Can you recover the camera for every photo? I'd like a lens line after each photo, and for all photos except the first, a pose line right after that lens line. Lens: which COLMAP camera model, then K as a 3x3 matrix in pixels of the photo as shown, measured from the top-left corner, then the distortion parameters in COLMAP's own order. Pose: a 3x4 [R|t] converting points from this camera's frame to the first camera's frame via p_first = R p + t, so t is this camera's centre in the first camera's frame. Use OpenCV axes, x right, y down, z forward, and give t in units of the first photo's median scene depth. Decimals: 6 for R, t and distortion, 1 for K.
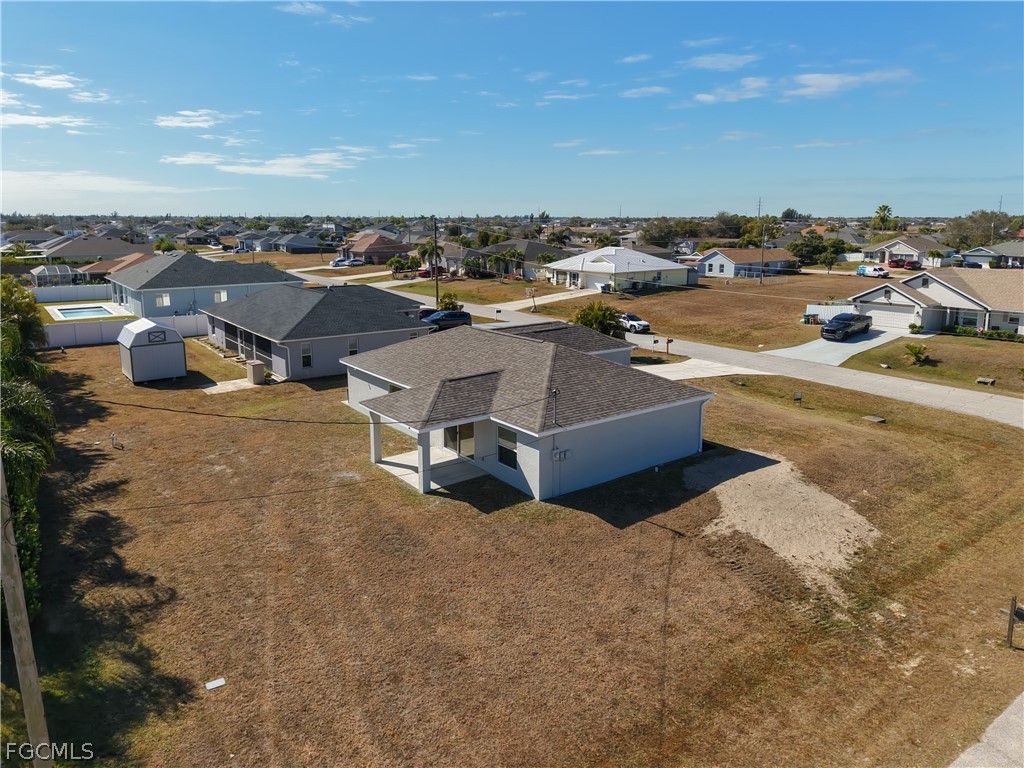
lens RADIAL K [[698.1, 0, 512.0], [0, 698.1, 384.0], [0, 0, 1]] dist [0.003490, 0.001022]
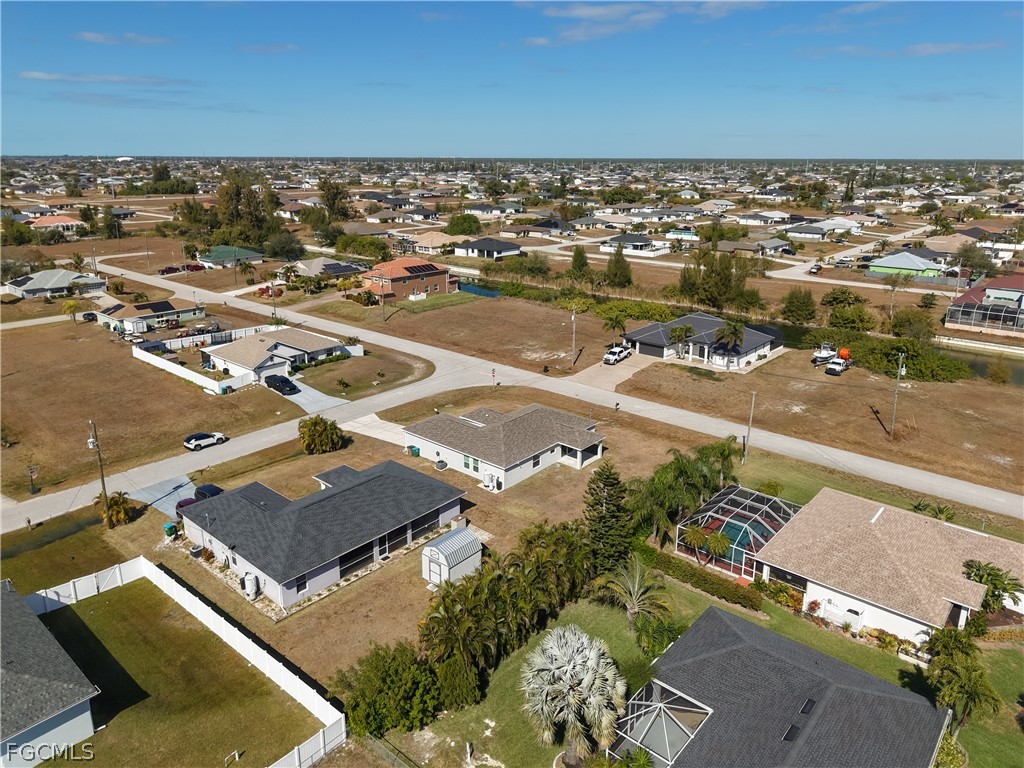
lens RADIAL K [[698.1, 0, 512.0], [0, 698.1, 384.0], [0, 0, 1]] dist [0.003490, 0.001022]
pose [[-0.207295, -0.305758, 0.929269, -2.807514], [0.221380, 0.910599, 0.348999, -1.301279], [-0.952901, 0.278067, -0.121074, 1.660341]]
